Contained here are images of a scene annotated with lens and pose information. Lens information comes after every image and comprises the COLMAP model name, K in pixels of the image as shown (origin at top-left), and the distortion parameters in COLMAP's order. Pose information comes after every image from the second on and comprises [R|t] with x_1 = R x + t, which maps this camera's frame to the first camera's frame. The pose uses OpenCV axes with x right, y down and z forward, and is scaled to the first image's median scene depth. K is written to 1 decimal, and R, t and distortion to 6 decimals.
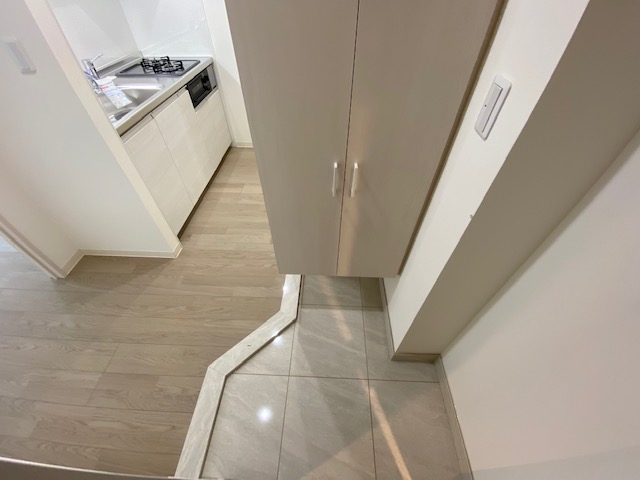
lens RADIAL K [[259.9, 0, 320.0], [0, 259.9, 240.0], [0, 0, 1]] dist [0.021996, -0.020567]
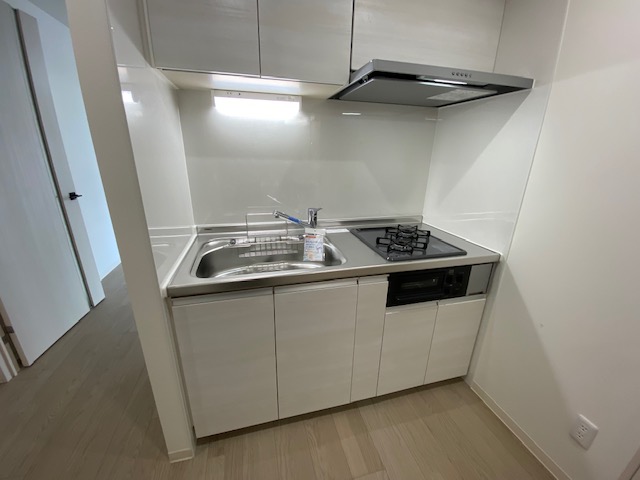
lens RADIAL K [[259.9, 0, 320.0], [0, 259.9, 240.0], [0, 0, 1]] dist [0.021996, -0.020567]
pose [[0.291428, 0.309847, -0.905022, -0.032479], [-0.706229, 0.707826, 0.014919, -0.491795], [0.645221, 0.634805, 0.425103, 0.531523]]
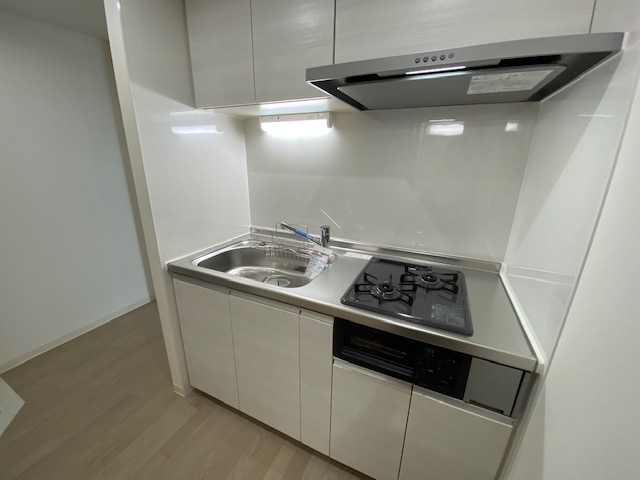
lens RADIAL K [[259.9, 0, 320.0], [0, 259.9, 240.0], [0, 0, 1]] dist [0.021996, -0.020567]
pose [[-0.396162, 0.267282, -0.878417, -0.092965], [-0.673280, 0.565921, 0.475843, -0.812050], [0.624299, 0.779932, -0.044240, 0.806556]]
